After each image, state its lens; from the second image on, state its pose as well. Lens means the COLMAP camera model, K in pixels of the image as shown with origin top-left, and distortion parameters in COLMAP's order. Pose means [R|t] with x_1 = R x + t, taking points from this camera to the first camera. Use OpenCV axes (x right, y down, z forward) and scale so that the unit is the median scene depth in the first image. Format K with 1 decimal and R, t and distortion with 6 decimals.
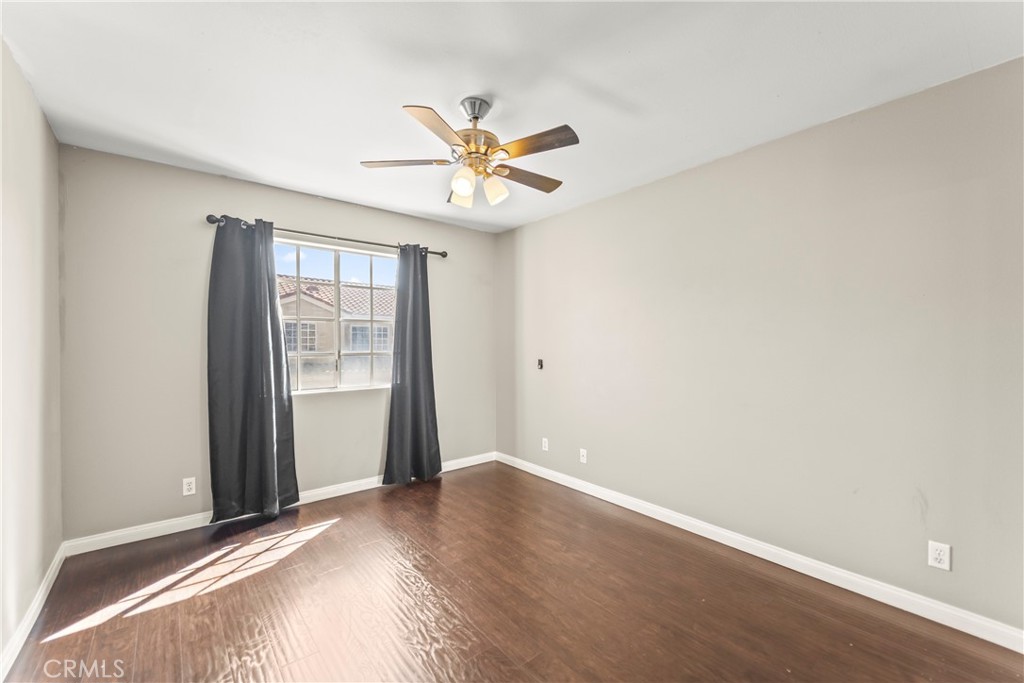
lens RADIAL K [[411.2, 0, 512.0], [0, 411.2, 341.5], [0, 0, 1]] dist [0.001545, -0.000272]
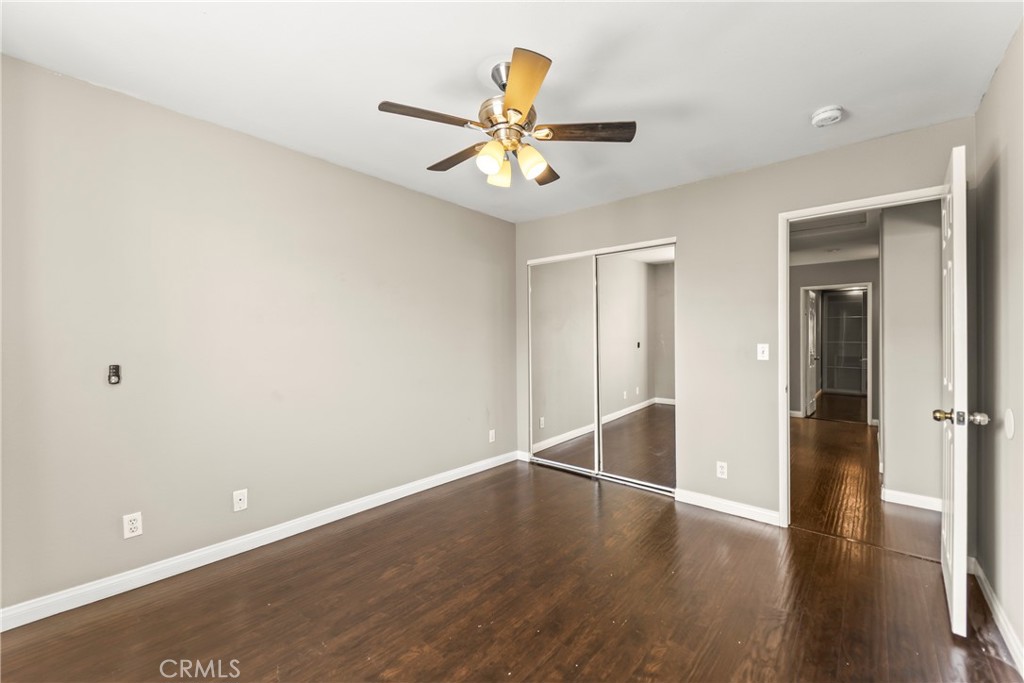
lens RADIAL K [[411.2, 0, 512.0], [0, 411.2, 341.5], [0, 0, 1]] dist [0.001545, -0.000272]
pose [[-0.178697, -0.011049, 0.983842, -0.811574], [-0.016607, 0.999828, 0.008212, 0.005386], [-0.983764, -0.014871, -0.178850, 0.965934]]
